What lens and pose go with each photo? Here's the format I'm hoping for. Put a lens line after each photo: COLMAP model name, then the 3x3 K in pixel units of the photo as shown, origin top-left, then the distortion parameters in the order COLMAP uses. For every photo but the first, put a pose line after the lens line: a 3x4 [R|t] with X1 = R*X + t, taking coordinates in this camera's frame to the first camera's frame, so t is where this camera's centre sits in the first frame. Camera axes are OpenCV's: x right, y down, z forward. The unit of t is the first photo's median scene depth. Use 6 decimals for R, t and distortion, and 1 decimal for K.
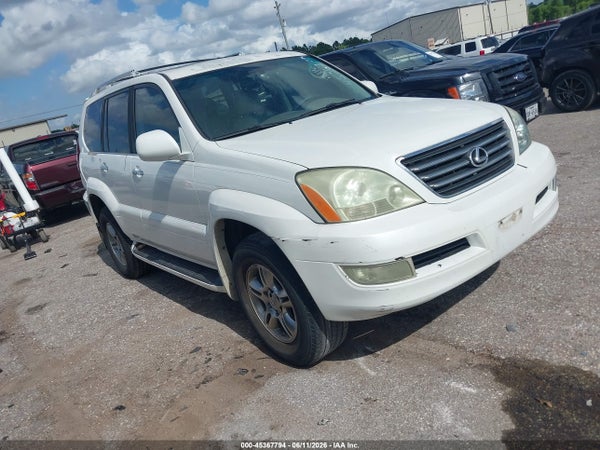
lens RADIAL K [[508.5, 0, 290.9], [0, 508.5, 228.9], [0, 0, 1]] dist [0.044189, -0.007290]
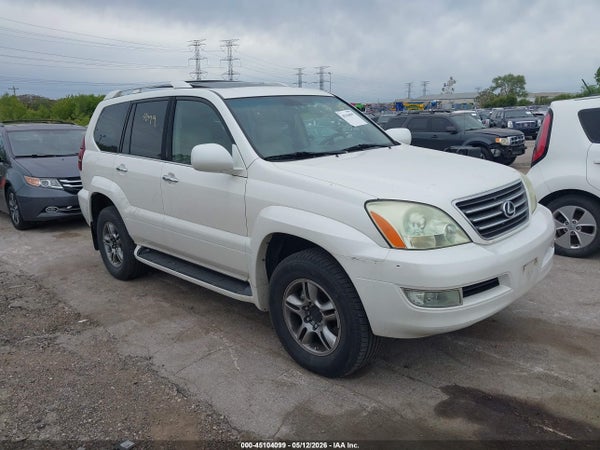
lens RADIAL K [[508.5, 0, 299.3], [0, 508.5, 223.3], [0, 0, 1]] dist [0.044189, -0.007290]
pose [[0.979544, 0.132722, 0.151258, -0.262850], [-0.121626, 0.989312, -0.080428, 0.042157], [-0.160316, 0.060385, 0.985217, -0.071789]]
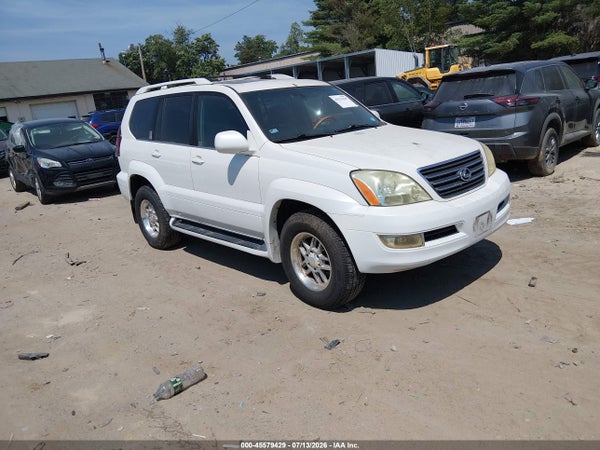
lens RADIAL K [[508.5, 0, 297.8], [0, 508.5, 228.0], [0, 0, 1]] dist [0.044189, -0.007290]
pose [[0.987949, 0.093179, 0.123586, -0.272196], [-0.090484, 0.995525, -0.027249, 0.096766], [-0.125572, 0.015738, 0.991960, -0.396254]]
